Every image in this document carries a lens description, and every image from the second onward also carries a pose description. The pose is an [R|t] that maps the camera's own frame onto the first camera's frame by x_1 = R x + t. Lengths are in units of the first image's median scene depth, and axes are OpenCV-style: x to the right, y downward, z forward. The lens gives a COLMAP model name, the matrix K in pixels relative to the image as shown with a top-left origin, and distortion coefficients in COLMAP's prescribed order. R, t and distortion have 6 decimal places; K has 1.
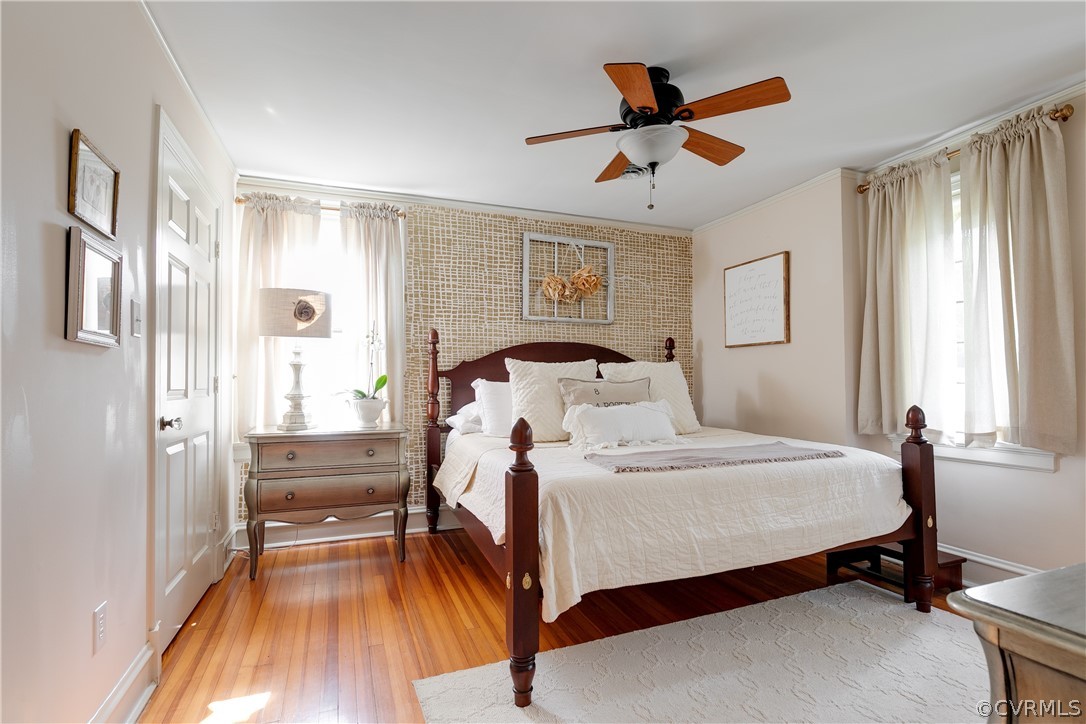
lens RADIAL K [[548.8, 0, 525.1], [0, 548.8, 365.9], [0, 0, 1]] dist [-0.002891, -0.001150]
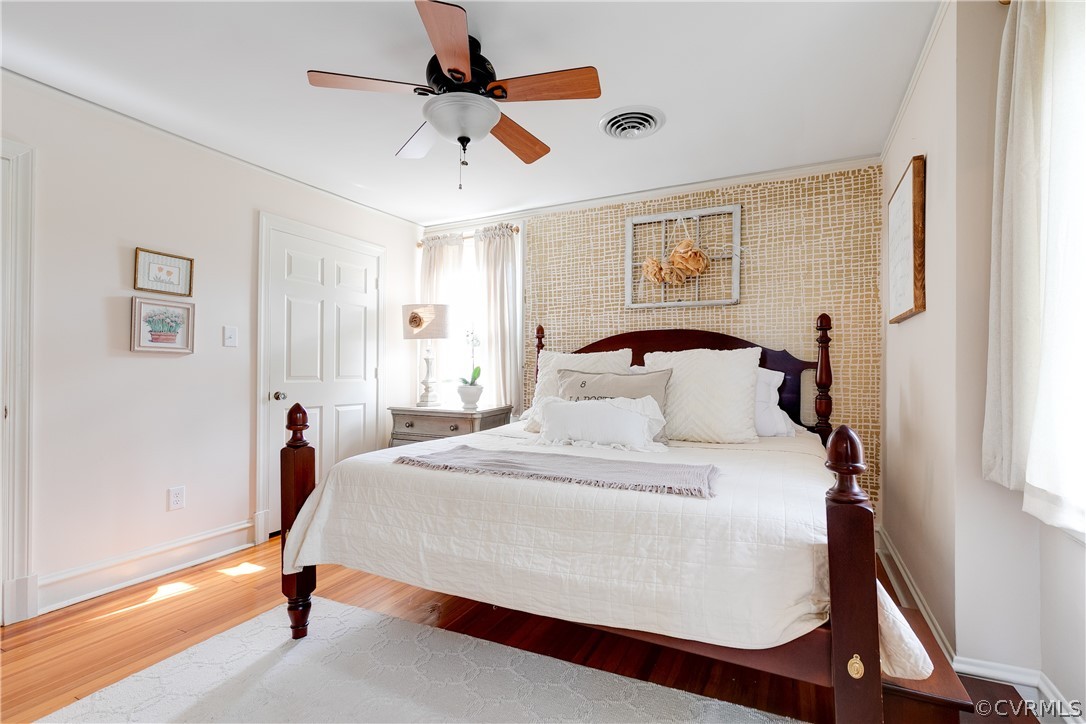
lens RADIAL K [[489.8, 0, 548.9], [0, 489.8, 363.1], [0, 0, 1]] dist [0.007864, -0.000025]
pose [[0.676296, -0.006162, -0.736605, 0.553828], [0.017026, 0.999829, 0.007268, 0.003470], [0.736434, -0.017457, 0.676285, 0.317854]]
